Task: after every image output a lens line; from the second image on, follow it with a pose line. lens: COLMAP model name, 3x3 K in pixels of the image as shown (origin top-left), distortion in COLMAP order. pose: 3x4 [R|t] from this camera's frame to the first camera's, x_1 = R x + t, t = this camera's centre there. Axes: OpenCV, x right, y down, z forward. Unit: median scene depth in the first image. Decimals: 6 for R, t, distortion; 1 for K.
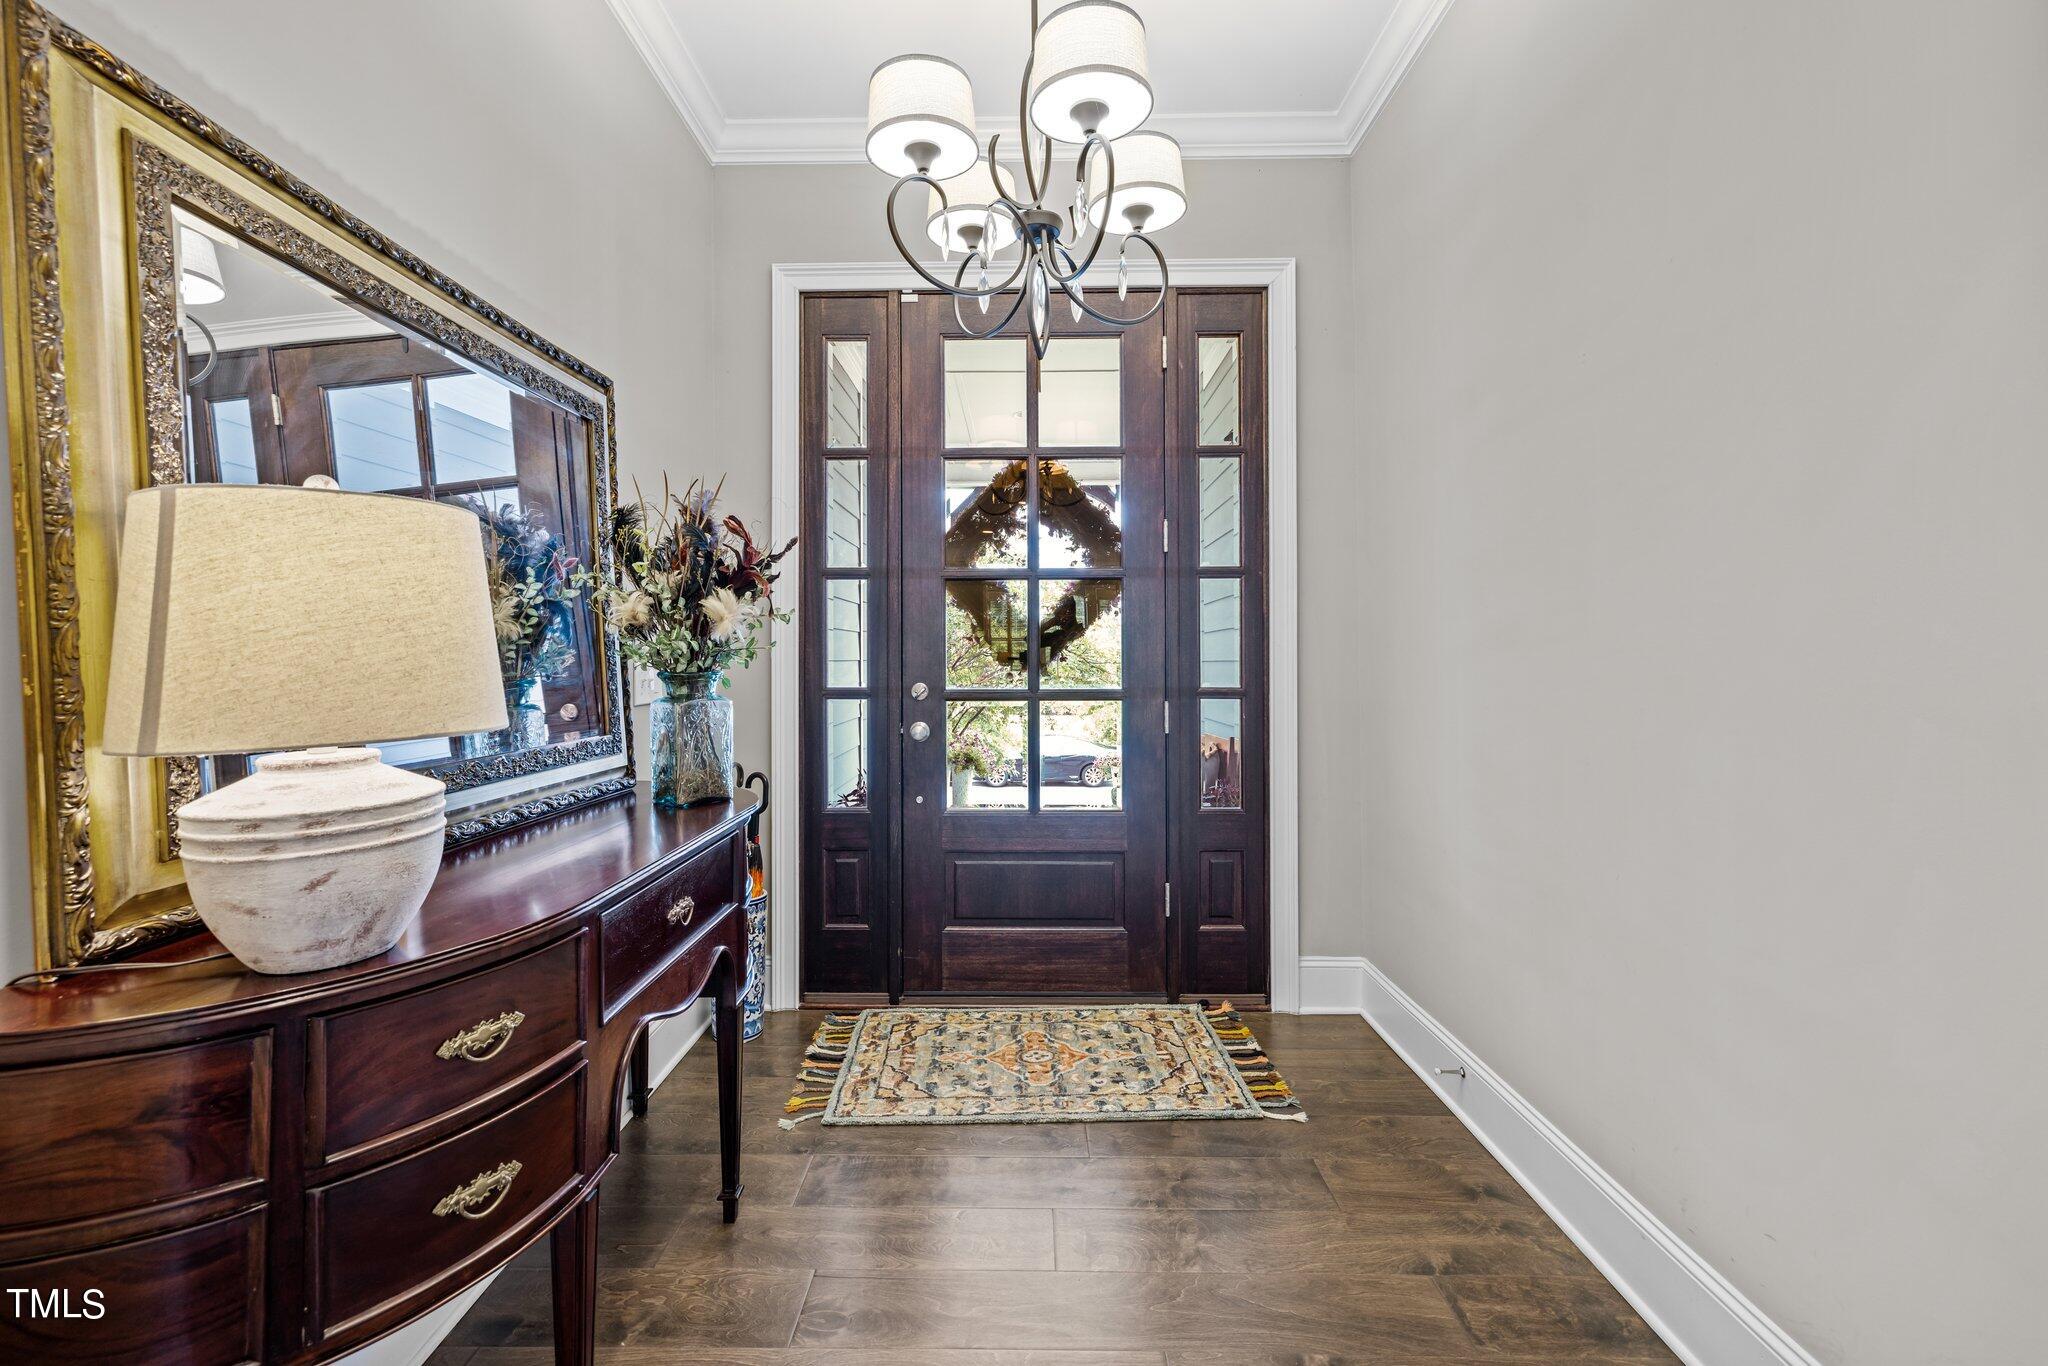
lens RADIAL K [[855.4, 0, 1013.8], [0, 855.4, 662.6], [0, 0, 1]] dist [0.001183, 0.000673]
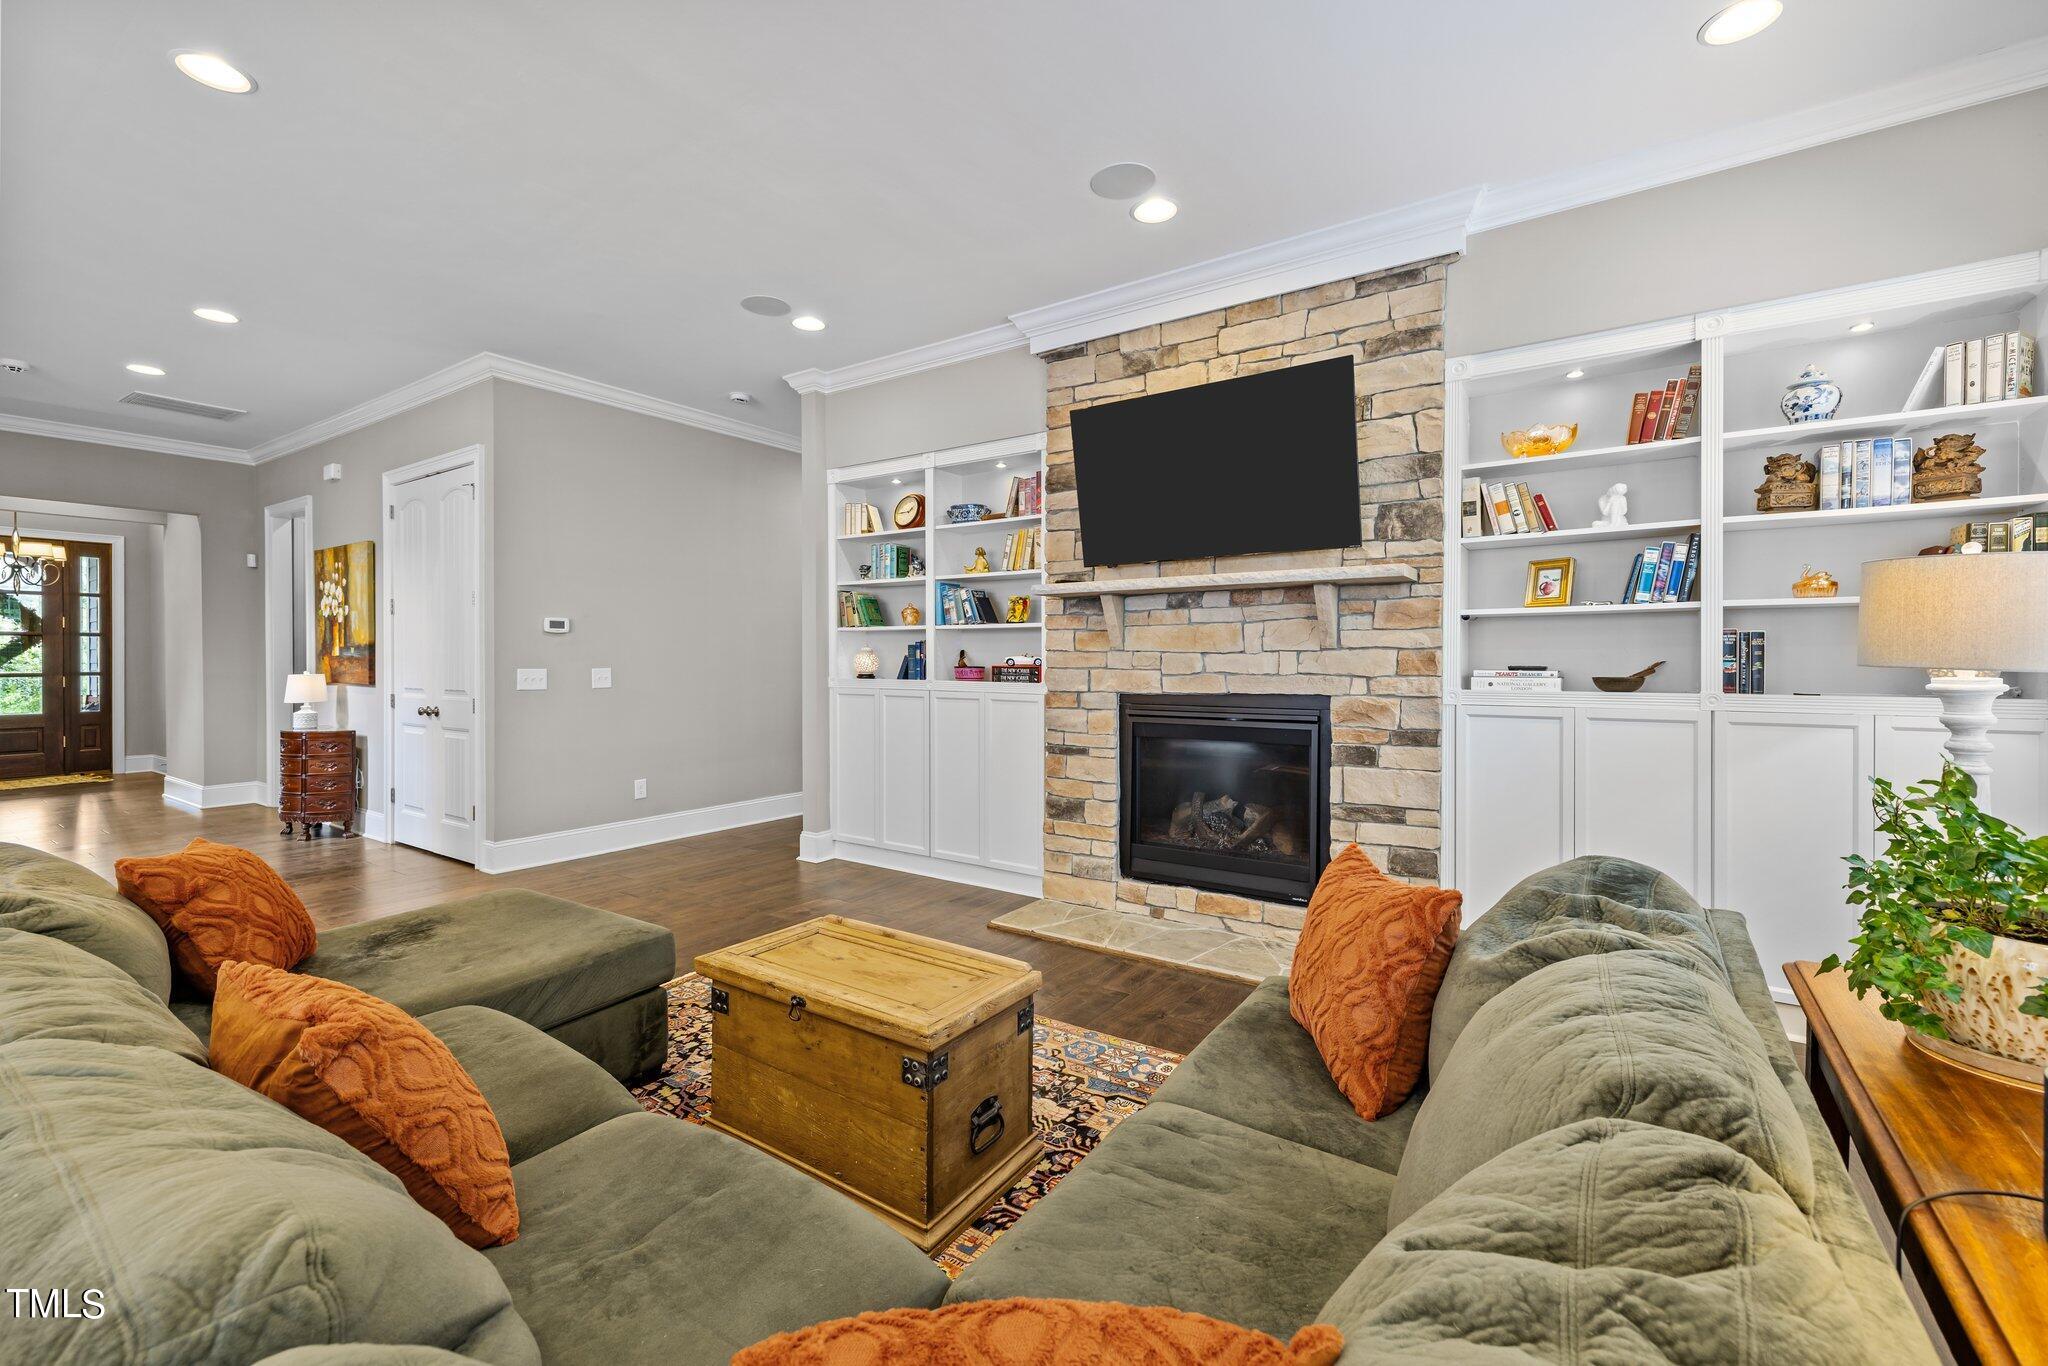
lens RADIAL K [[855.4, 0, 1013.8], [0, 855.4, 662.6], [0, 0, 1]] dist [0.001183, 0.000673]
pose [[0.555193, -0.001833, 0.831720, -0.472123], [0.003152, 0.999995, 0.000100, 0.005698], [-0.831716, 0.002566, 0.555196, -3.441954]]
